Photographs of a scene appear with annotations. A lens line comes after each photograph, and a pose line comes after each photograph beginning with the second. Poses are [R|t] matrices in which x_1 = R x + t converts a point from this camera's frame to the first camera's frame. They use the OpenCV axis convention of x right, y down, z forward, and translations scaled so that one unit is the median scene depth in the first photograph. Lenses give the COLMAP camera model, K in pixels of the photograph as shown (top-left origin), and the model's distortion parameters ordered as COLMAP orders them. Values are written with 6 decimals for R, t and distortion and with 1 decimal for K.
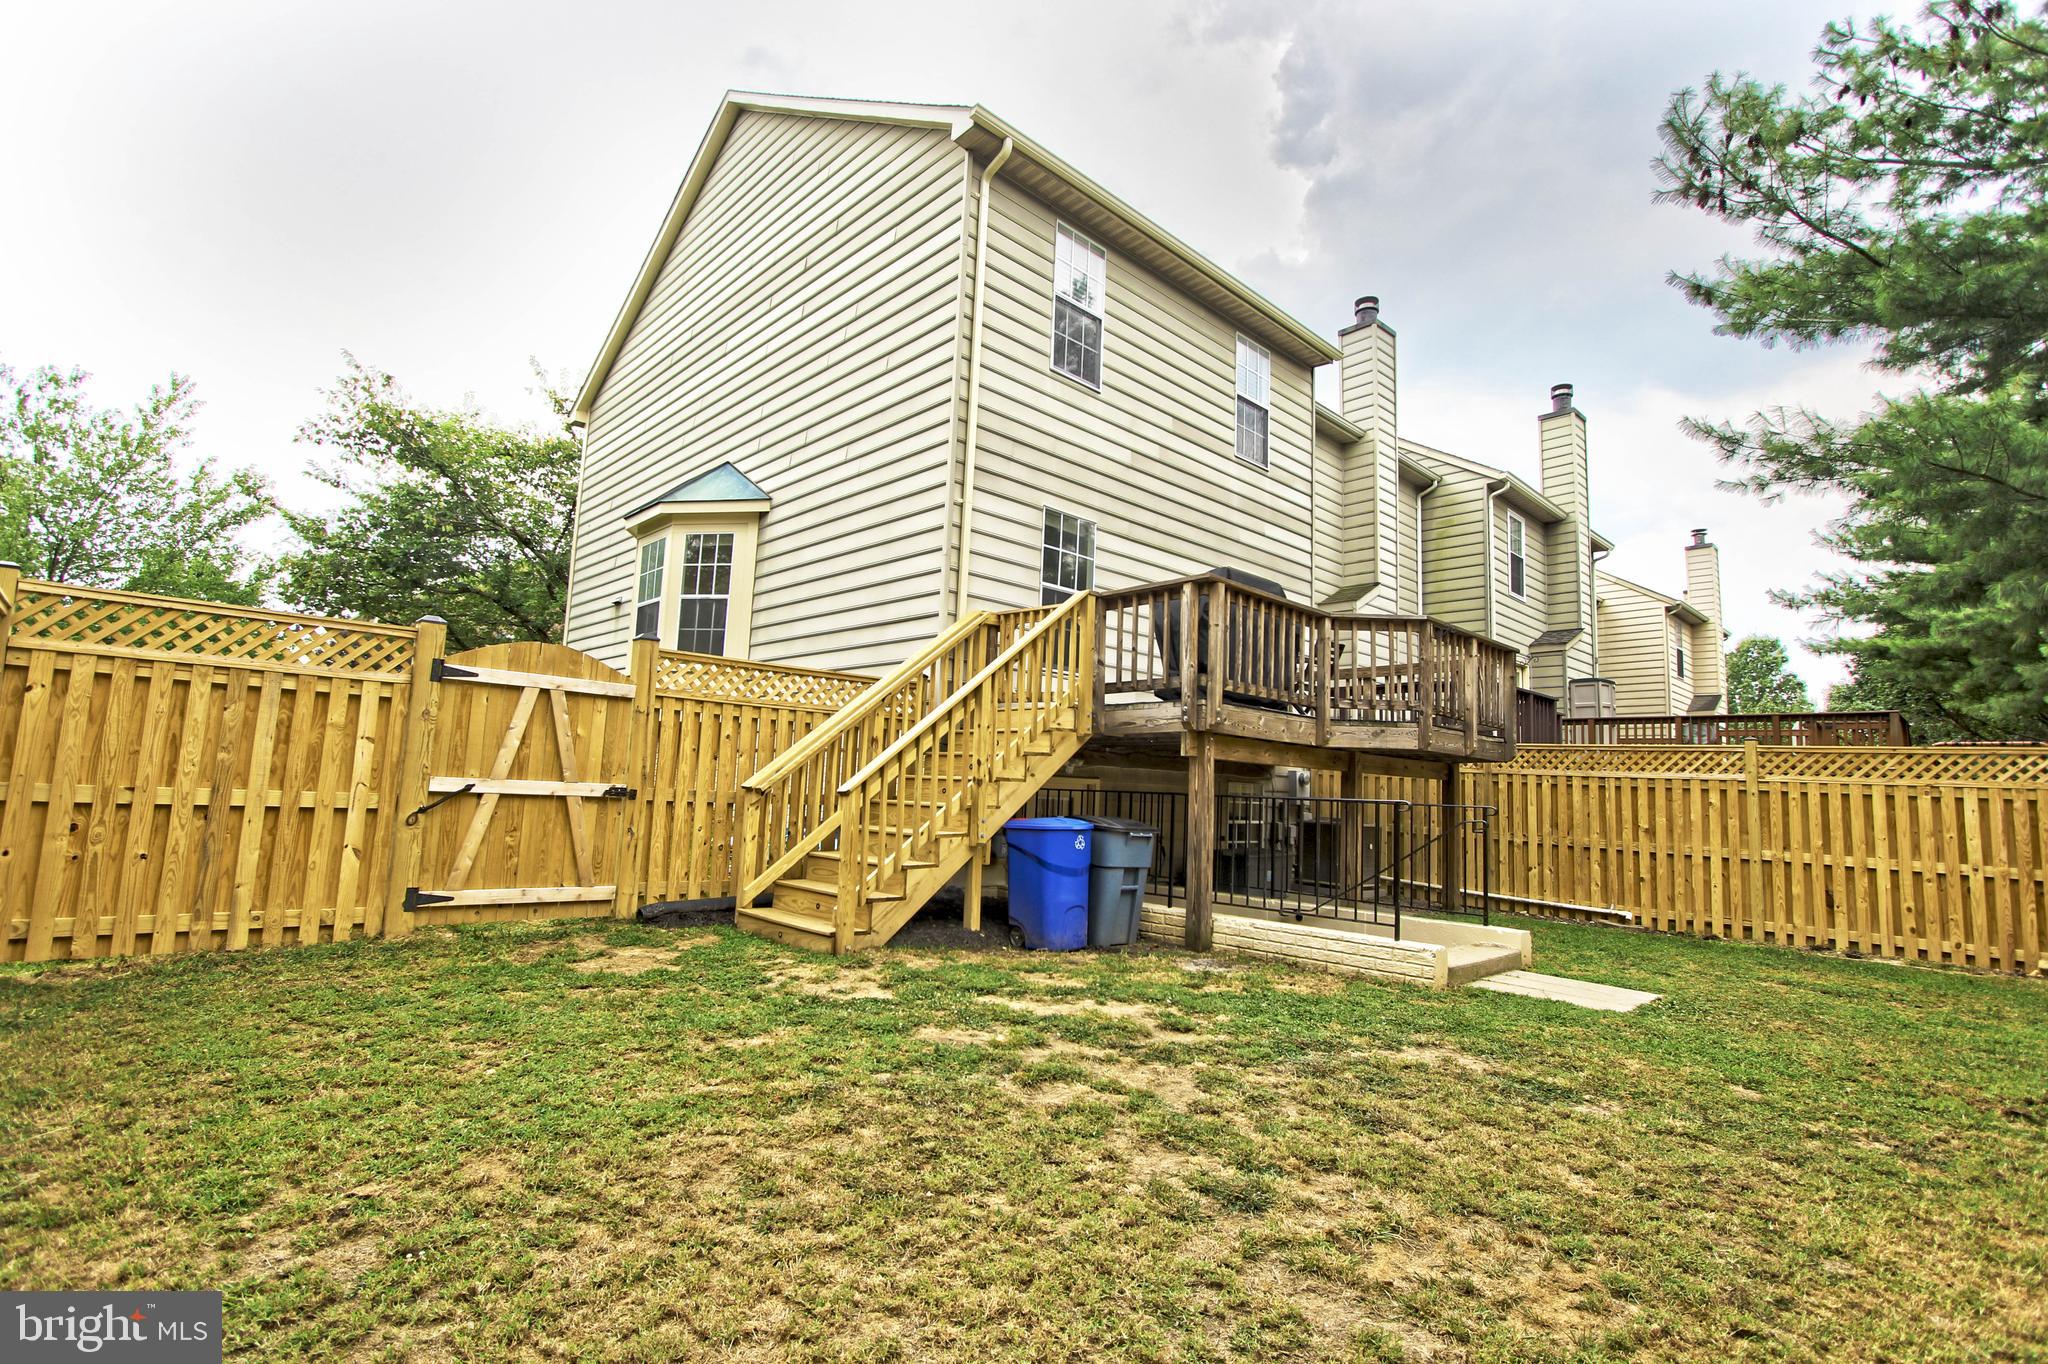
lens RADIAL K [[941.9, 0, 1017.9], [0, 941.9, 676.6], [0, 0, 1]] dist [-0.018352, 0.002547]
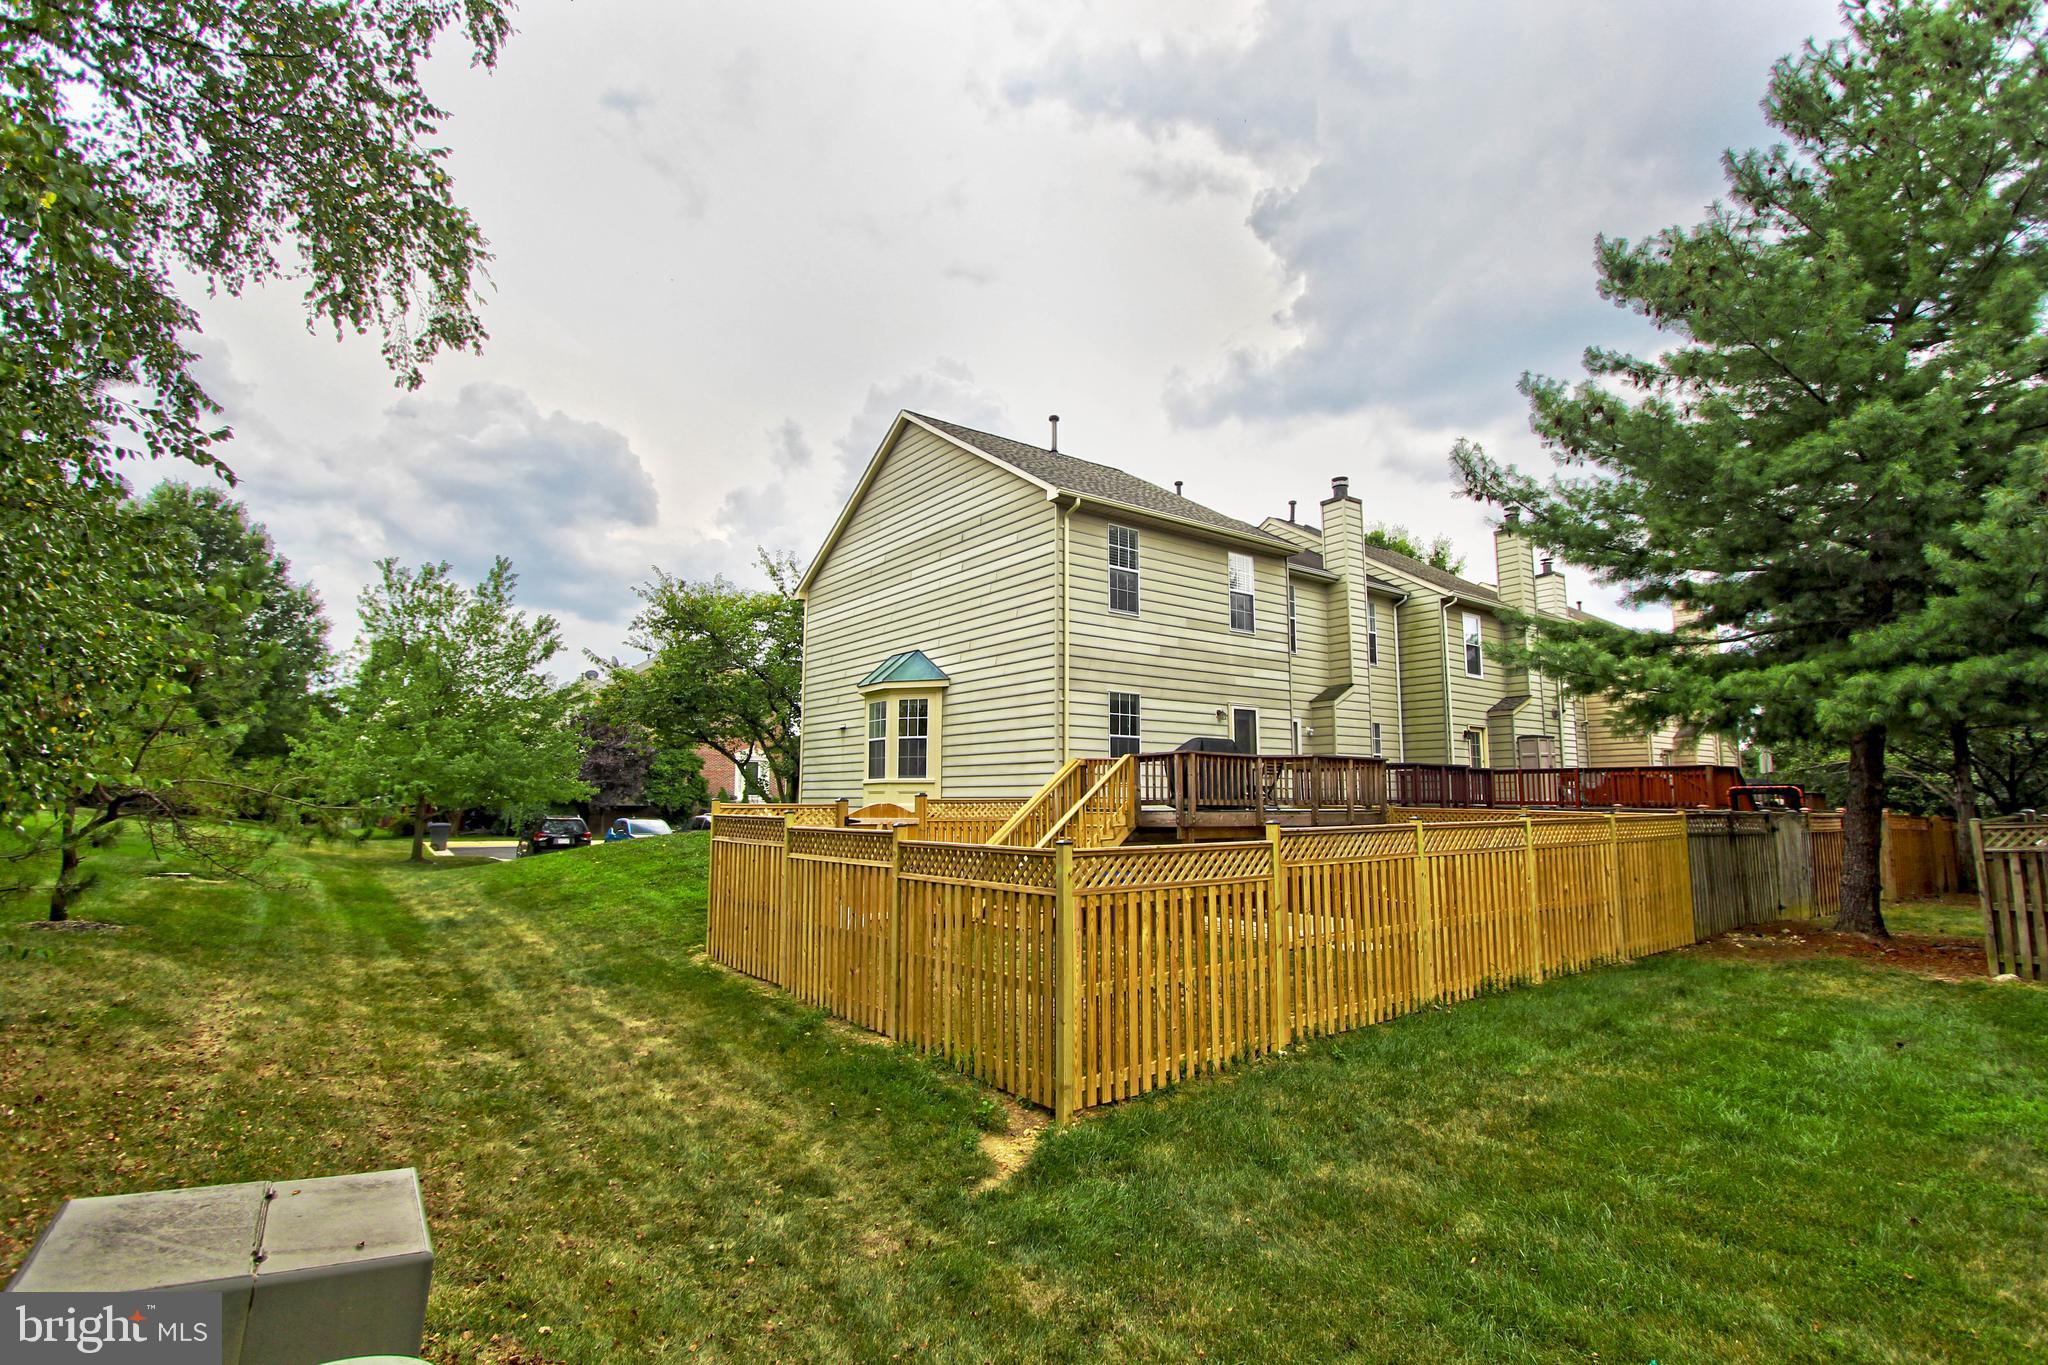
lens RADIAL K [[941.9, 0, 1029.3], [0, 941.9, 687.8], [0, 0, 1]] dist [-0.018352, 0.002547]
pose [[0.993775, -0.053575, -0.097679, 0.049508], [0.053240, 0.998564, -0.006033, -0.174710], [0.097862, 0.000795, 0.995200, -0.753110]]
